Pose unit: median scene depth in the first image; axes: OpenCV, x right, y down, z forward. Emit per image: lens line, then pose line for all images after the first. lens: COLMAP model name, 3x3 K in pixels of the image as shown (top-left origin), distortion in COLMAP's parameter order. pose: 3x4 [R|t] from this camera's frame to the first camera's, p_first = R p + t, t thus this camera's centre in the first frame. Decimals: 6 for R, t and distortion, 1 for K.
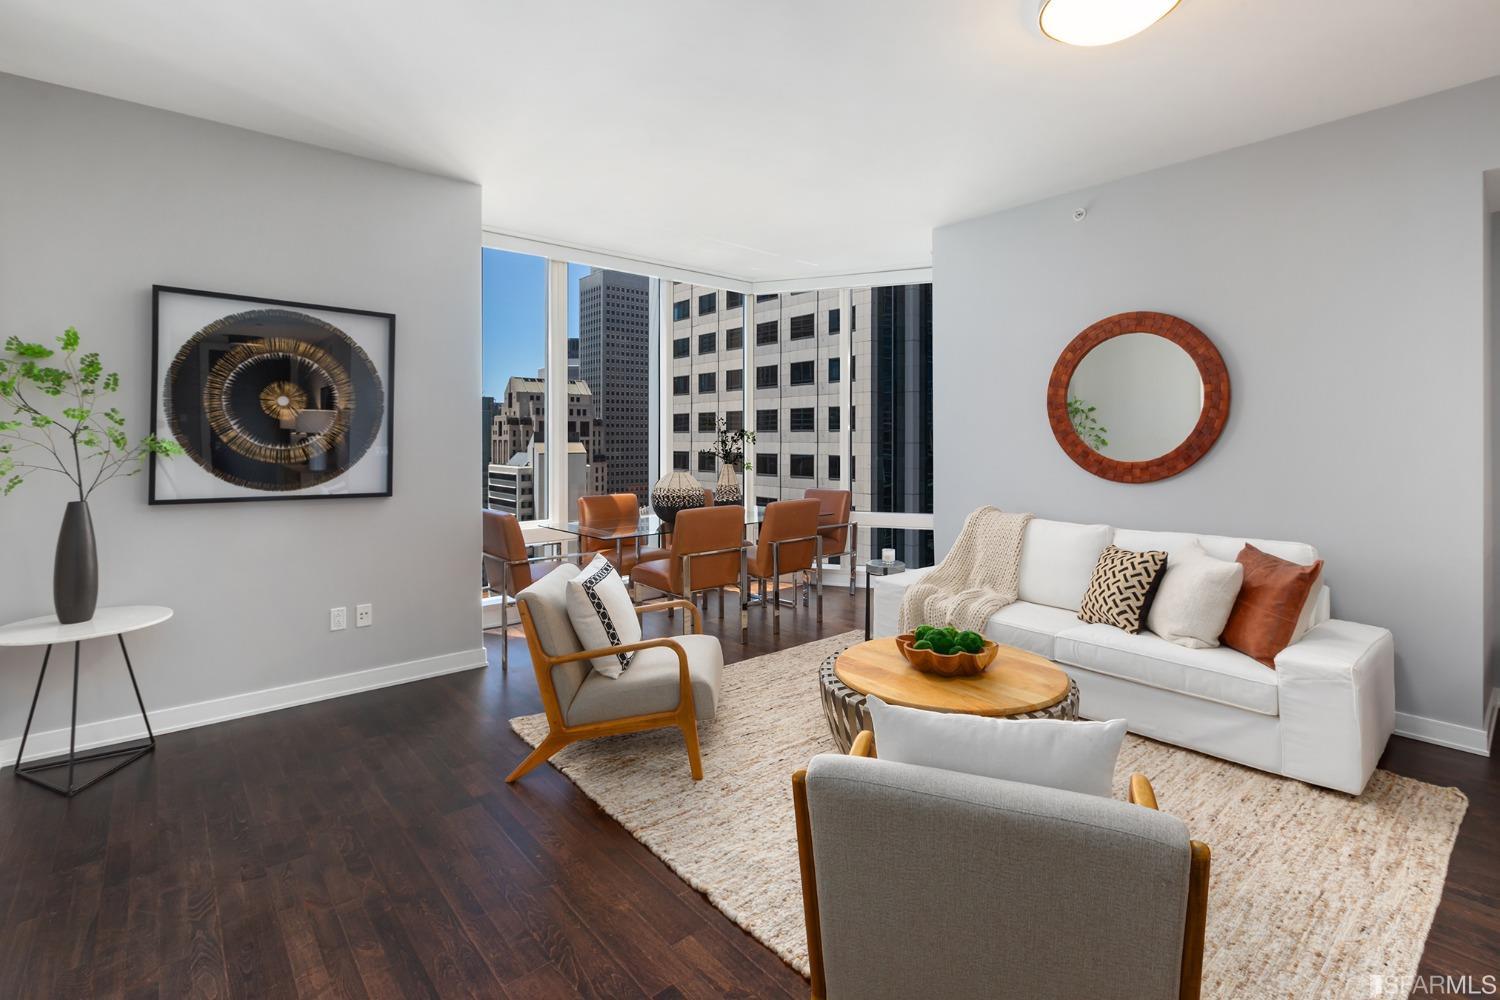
lens RADIAL K [[690.8, 0, 748.4], [0, 690.8, 446.3], [0, 0, 1]] dist [0.000730, 0.000346]
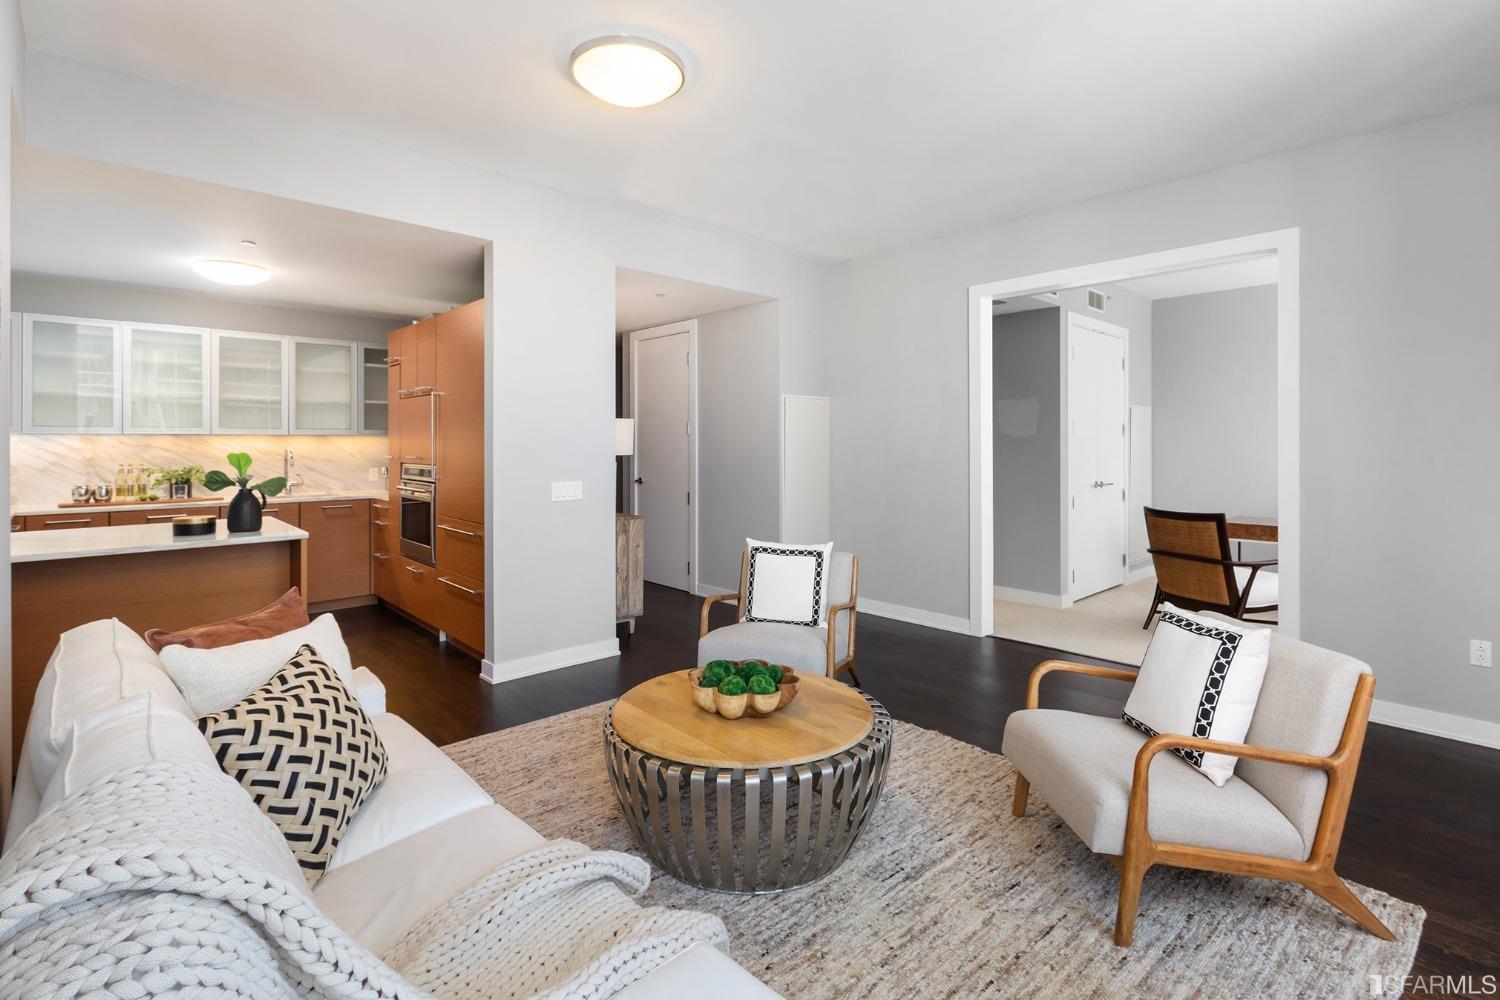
lens RADIAL K [[708.4, 0, 744.8], [0, 708.4, 441.2], [0, 0, 1]] dist [0.000344, -0.000097]
pose [[-0.998988, 0.000298, -0.044967, 0.257494], [-0.000020, 0.999975, 0.007076, -0.014548], [0.044968, 0.007070, -0.998963, 1.495258]]
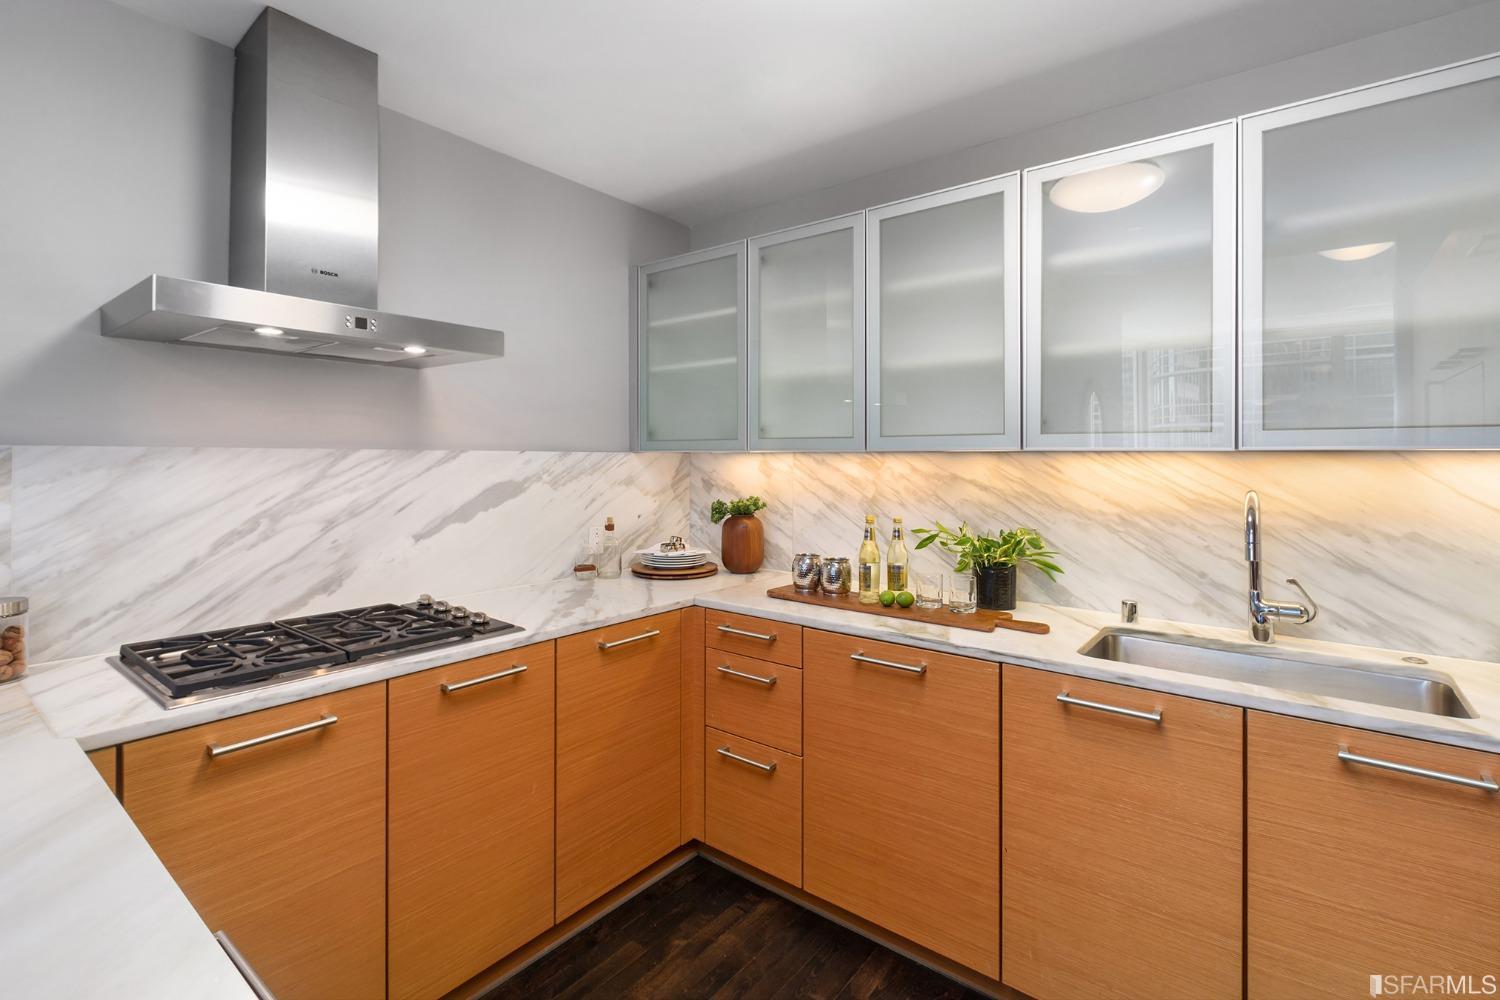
lens RADIAL K [[679.9, 0, 780.9], [0, 679.9, 453.3], [0, 0, 1]] dist [0.001538, 0.000028]
pose [[-0.219480, 0.003304, 0.975611, 0.835886], [0.004079, 0.999989, -0.002469, -0.016541], [-0.975608, 0.003438, -0.219491, 0.251865]]
